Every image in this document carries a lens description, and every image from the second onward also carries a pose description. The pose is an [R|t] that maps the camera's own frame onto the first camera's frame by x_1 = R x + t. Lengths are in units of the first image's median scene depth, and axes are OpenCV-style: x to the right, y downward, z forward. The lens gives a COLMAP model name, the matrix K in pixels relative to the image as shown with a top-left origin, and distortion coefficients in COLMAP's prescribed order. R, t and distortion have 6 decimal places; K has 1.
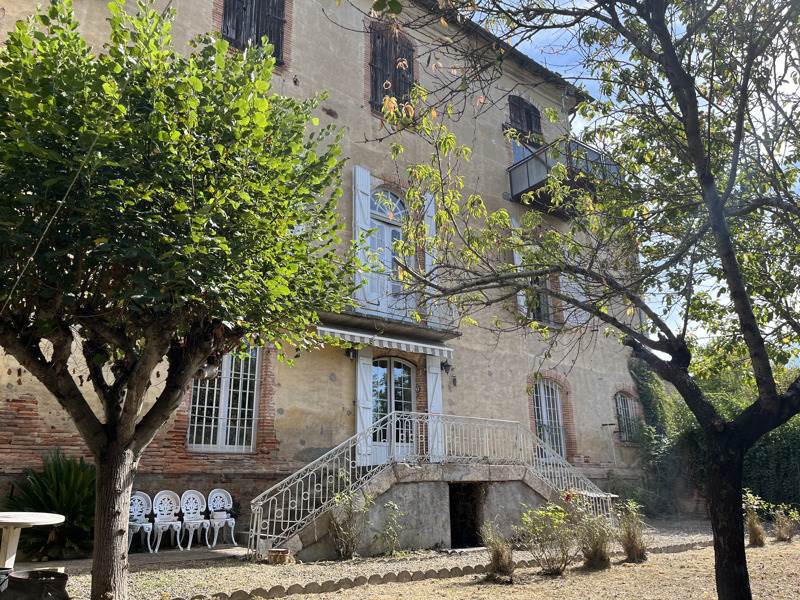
lens RADIAL K [[604.2, 0, 400.0], [0, 604.2, 300.0], [0, 0, 1]] dist [0.041863, -0.008482]
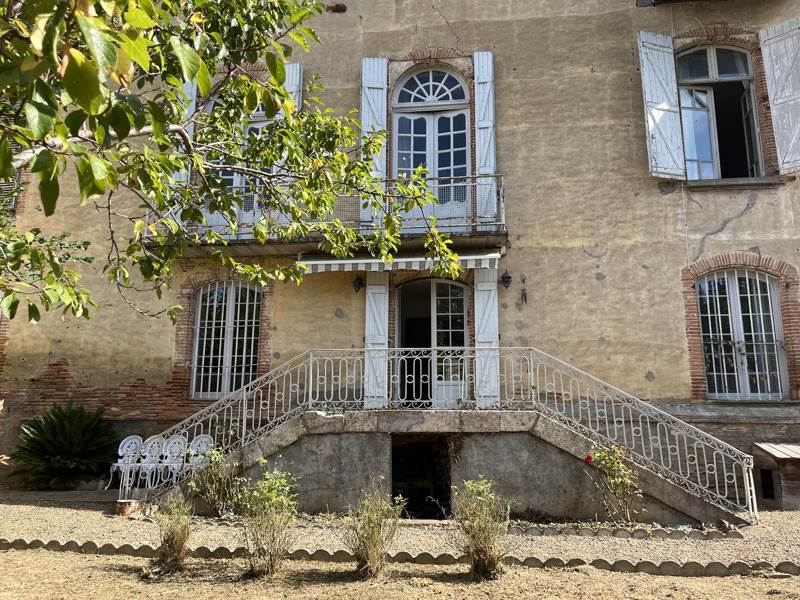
lens RADIAL K [[604.2, 0, 400.0], [0, 604.2, 300.0], [0, 0, 1]] dist [0.041863, -0.008482]
pose [[0.716161, -0.123471, -0.686927, 0.588922], [0.199784, 0.979309, 0.032261, 0.102504], [0.668730, -0.160341, 0.726010, 0.438061]]
